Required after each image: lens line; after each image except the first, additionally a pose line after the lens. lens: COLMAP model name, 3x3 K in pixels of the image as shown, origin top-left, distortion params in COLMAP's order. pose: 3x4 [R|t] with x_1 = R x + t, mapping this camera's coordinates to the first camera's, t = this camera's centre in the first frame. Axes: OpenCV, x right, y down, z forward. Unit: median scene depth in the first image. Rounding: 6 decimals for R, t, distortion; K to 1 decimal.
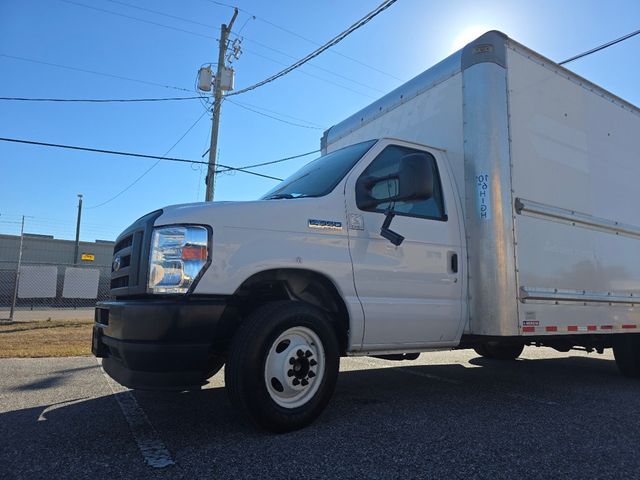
lens RADIAL K [[432.3, 0, 320.4], [0, 432.3, 239.8], [0, 0, 1]] dist [0.009301, -0.005301]
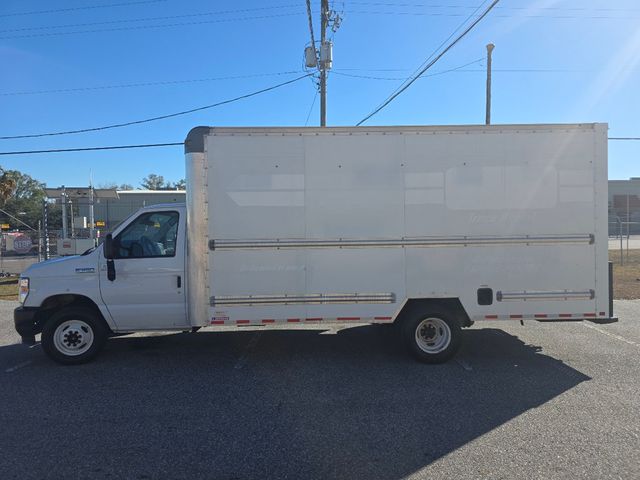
lens RADIAL K [[432.3, 0, 317.9], [0, 432.3, 241.6], [0, 0, 1]] dist [0.009301, -0.005301]
pose [[0.867410, -0.023956, -0.497017, 1.632536], [0.104213, 0.985435, 0.134380, -0.272249], [0.486558, -0.168358, 0.857273, -0.154634]]
